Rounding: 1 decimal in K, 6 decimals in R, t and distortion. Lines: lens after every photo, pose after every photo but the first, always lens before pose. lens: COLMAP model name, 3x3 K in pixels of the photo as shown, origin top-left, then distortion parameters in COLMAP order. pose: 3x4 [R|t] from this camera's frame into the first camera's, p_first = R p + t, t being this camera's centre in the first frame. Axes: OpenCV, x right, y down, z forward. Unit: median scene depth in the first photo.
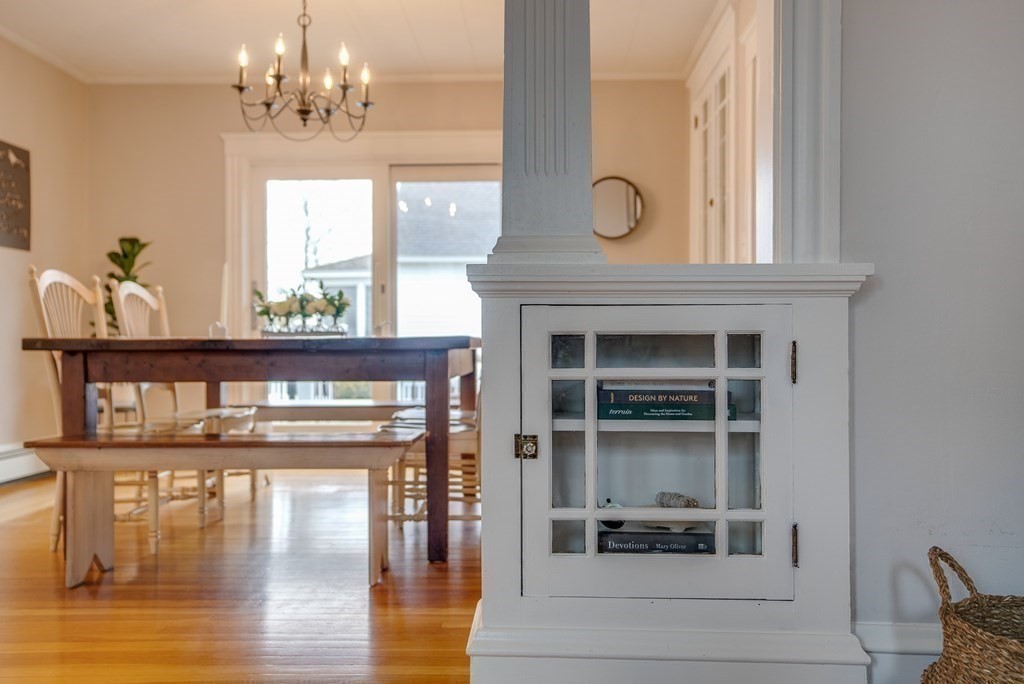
lens RADIAL K [[818.5, 0, 513.4], [0, 818.5, 365.3], [0, 0, 1]] dist [0.007592, 0.004642]
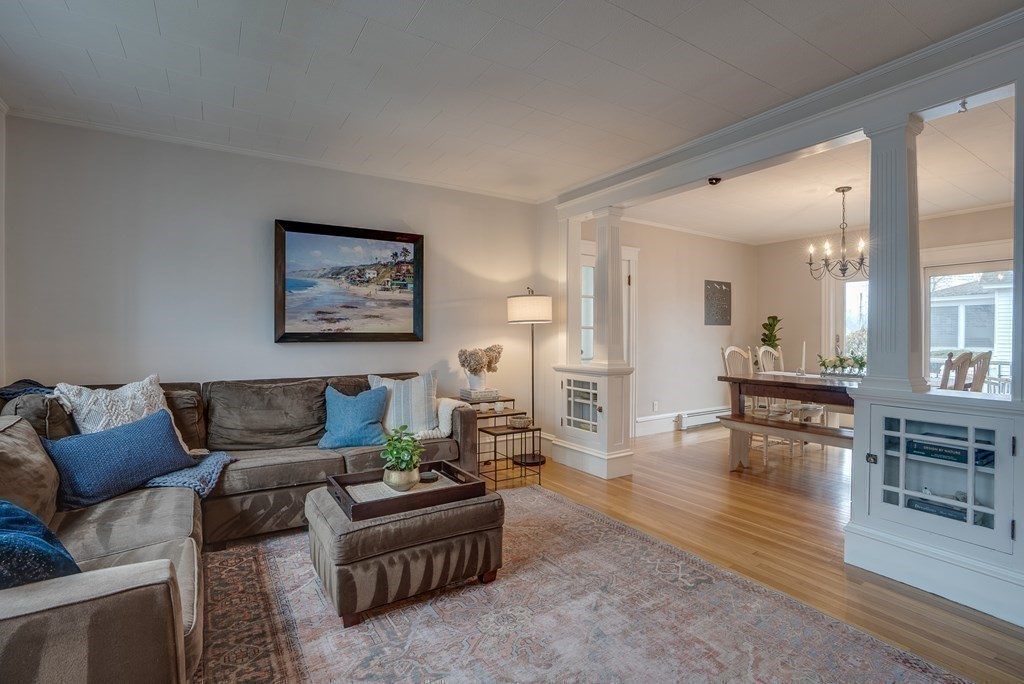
lens RADIAL K [[493.8, 0, 512.0], [0, 493.8, 342.0], [0, 0, 1]] dist [-0.001304, 0.000738]
pose [[0.544087, 0.009815, -0.838972, 0.689797], [0.000809, 0.999925, 0.012223, -0.285080], [0.839029, -0.007329, 0.544038, -0.794202]]
